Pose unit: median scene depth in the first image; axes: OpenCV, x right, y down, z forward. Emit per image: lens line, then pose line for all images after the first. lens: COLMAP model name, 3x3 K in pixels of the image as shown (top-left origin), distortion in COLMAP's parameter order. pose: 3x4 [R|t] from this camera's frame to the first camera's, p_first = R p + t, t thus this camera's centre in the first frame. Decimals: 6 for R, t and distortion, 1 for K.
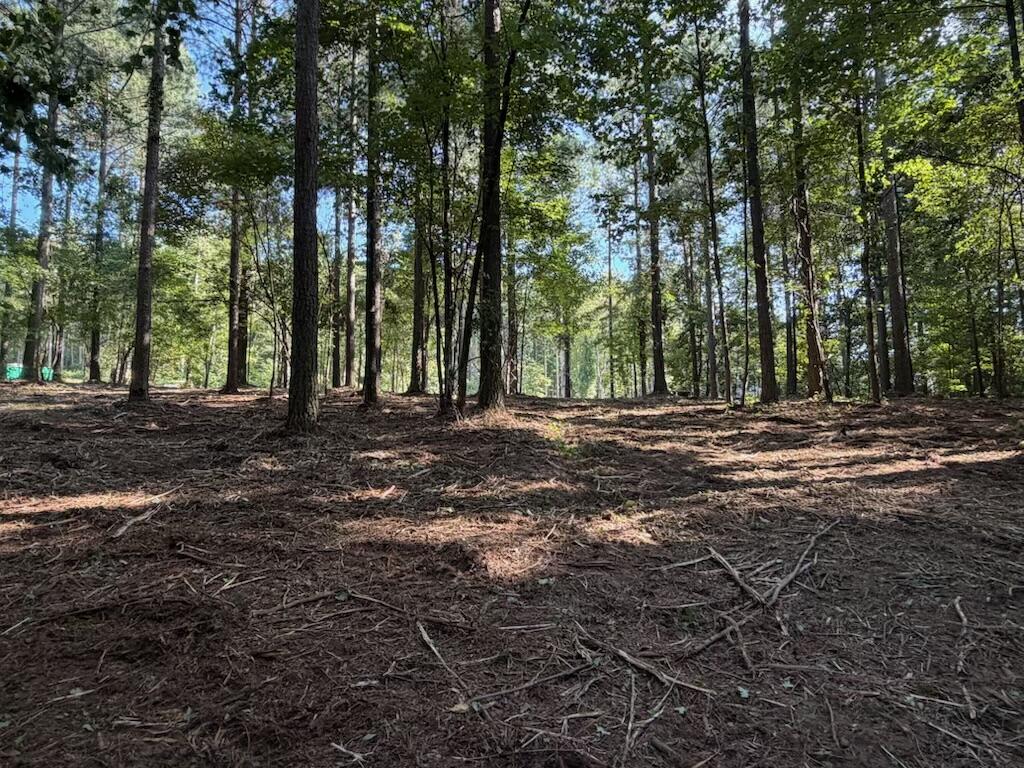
lens RADIAL K [[636.8, 0, 515.6], [0, 636.8, 379.8], [0, 0, 1]] dist [-0.001177, -0.000167]
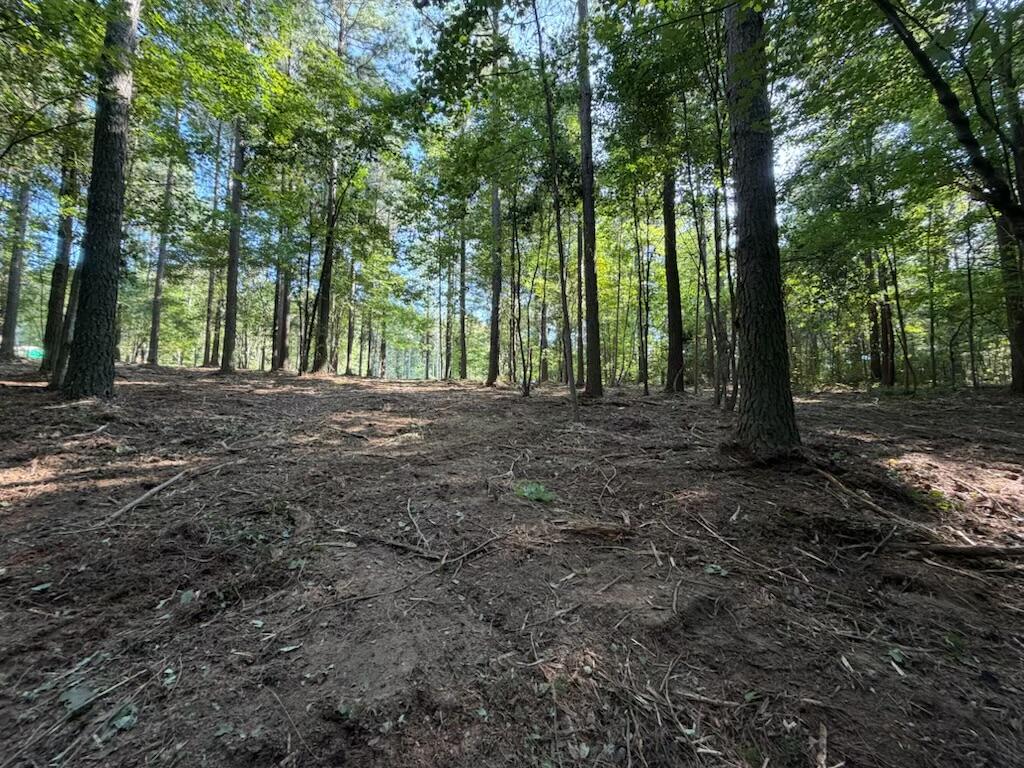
lens RADIAL K [[414.1, 0, 511.8], [0, 414.1, 384.9], [0, 0, 1]] dist [0.000488, -0.000347]
pose [[0.980751, 0.013024, 0.194828, 0.296328], [-0.017588, 0.999610, 0.021714, 0.042556], [-0.194469, -0.024723, 0.980597, -0.569856]]
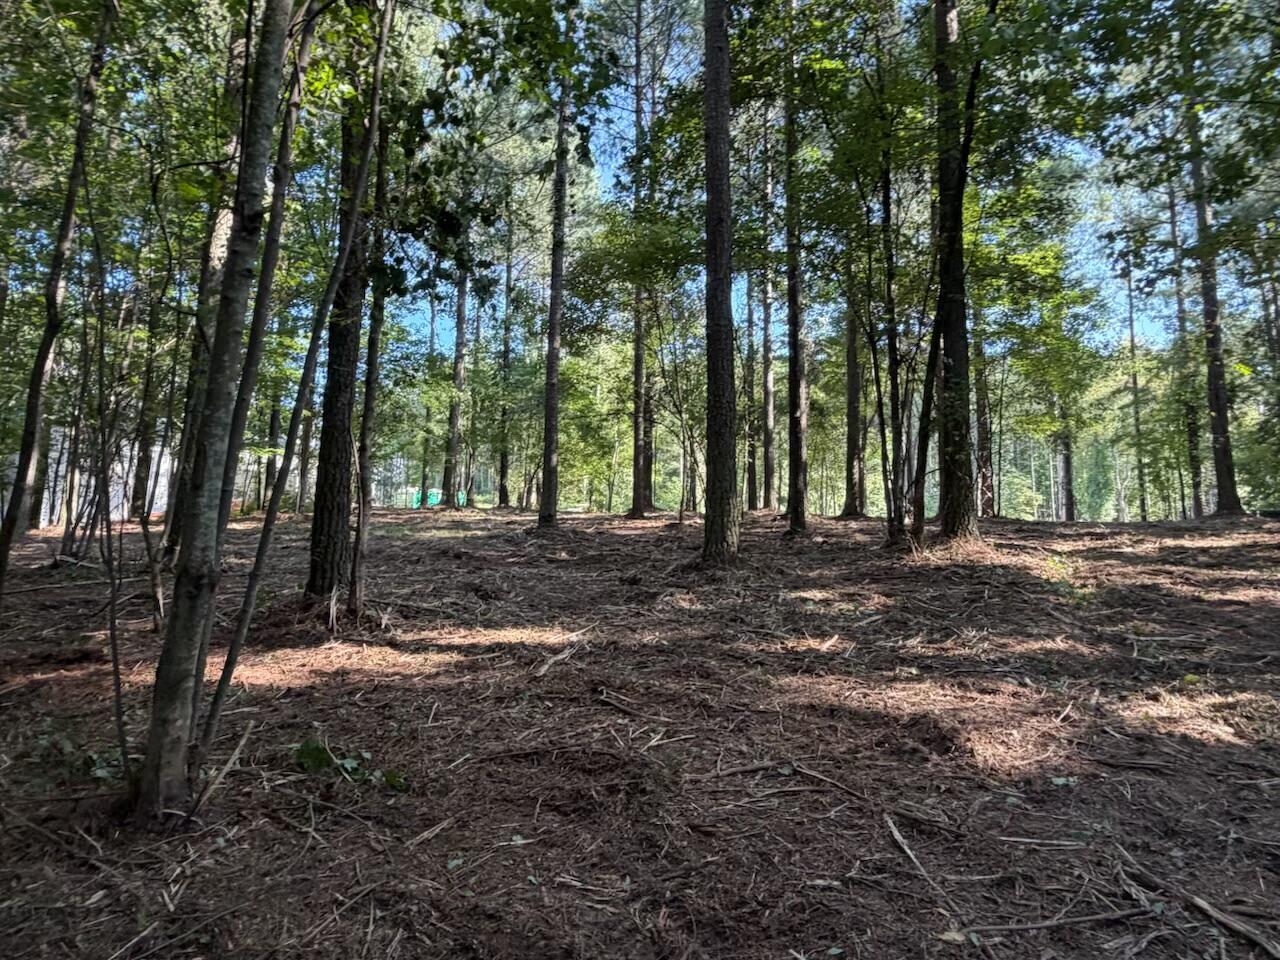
lens RADIAL K [[796.0, 0, 644.5], [0, 796.0, 474.7], [0, 0, 1]] dist [-0.001177, -0.000167]
pose [[0.918631, -0.028693, -0.394074, -0.006822], [0.016734, 0.999290, -0.033751, -0.002119], [0.394763, 0.024410, 0.918459, -0.006300]]
